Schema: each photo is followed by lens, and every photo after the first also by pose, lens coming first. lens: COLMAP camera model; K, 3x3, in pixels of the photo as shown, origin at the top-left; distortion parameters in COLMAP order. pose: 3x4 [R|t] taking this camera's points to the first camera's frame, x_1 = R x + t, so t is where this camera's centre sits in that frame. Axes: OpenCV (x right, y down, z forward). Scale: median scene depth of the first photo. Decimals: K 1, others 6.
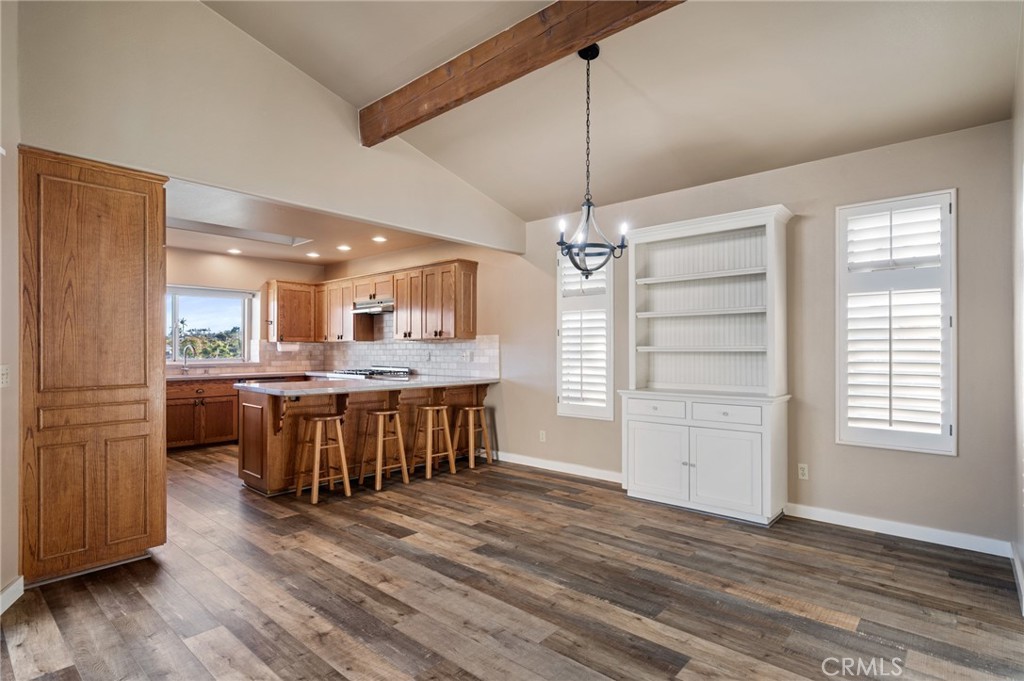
lens RADIAL K [[517.1, 0, 511.9], [0, 517.1, 346.5], [0, 0, 1]] dist [0.000143, 0.000017]
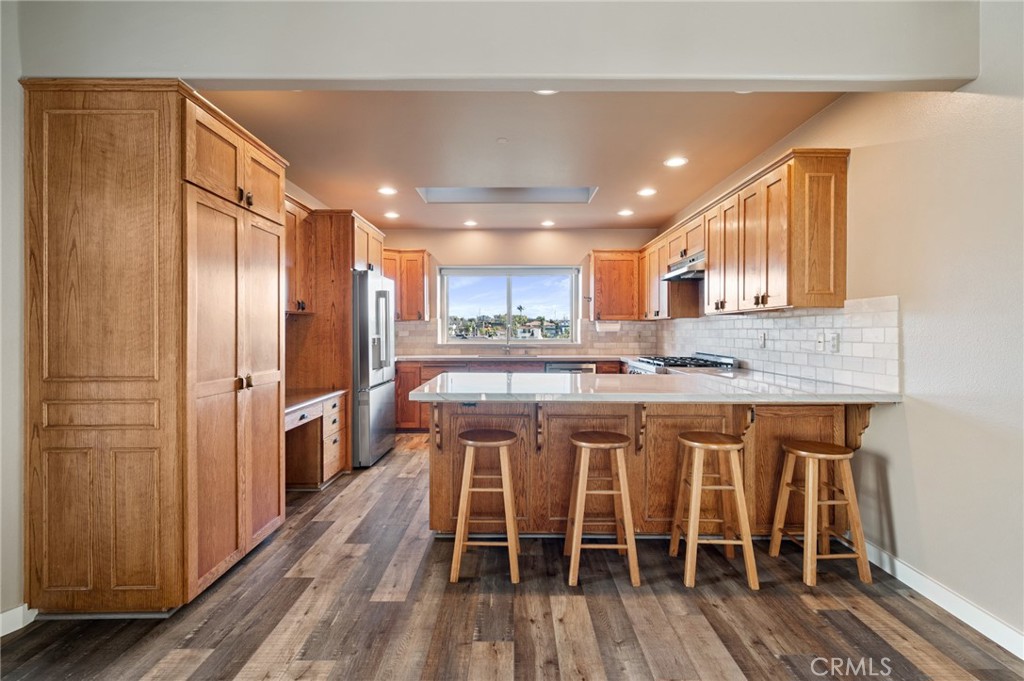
lens RADIAL K [[461.5, 0, 516.1], [0, 461.5, 331.2], [0, 0, 1]] dist [-0.000527, -0.000012]
pose [[0.667236, 0.001682, -0.744844, 0.065685], [0.004321, 0.999972, 0.006128, 0.005578], [0.744834, -0.007307, 0.667210, 0.636382]]
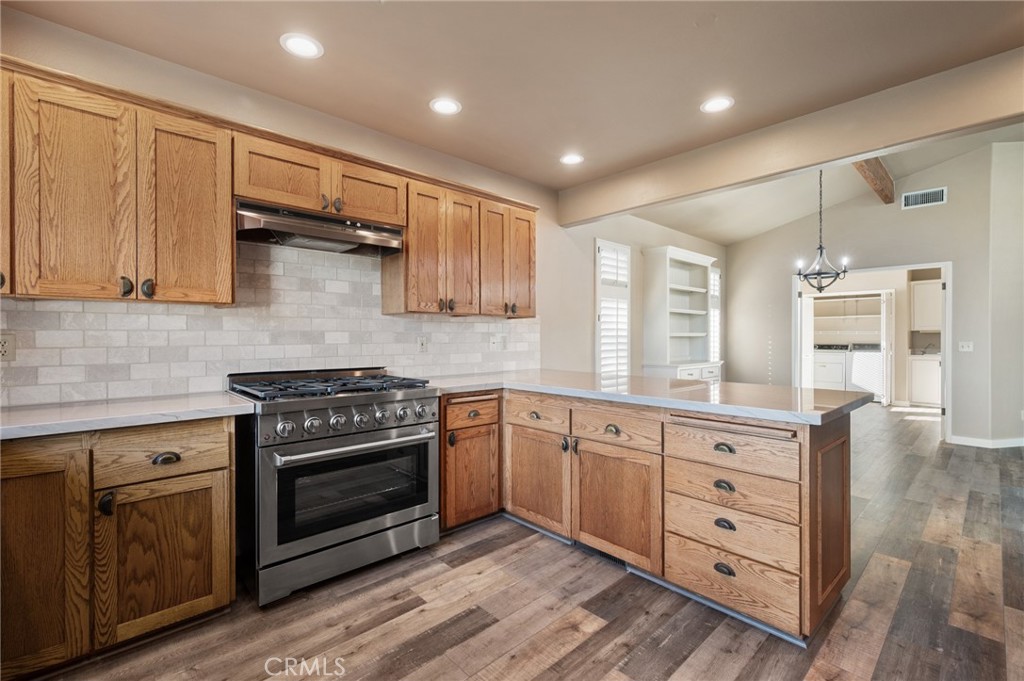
lens RADIAL K [[453.1, 0, 513.0], [0, 453.1, 339.9], [0, 0, 1]] dist [0.002723, 0.000374]
pose [[0.090968, -0.004224, 0.995845, -0.950117], [-0.007033, 0.999963, 0.004884, 0.016117], [-0.995829, -0.007448, 0.090935, 1.253680]]
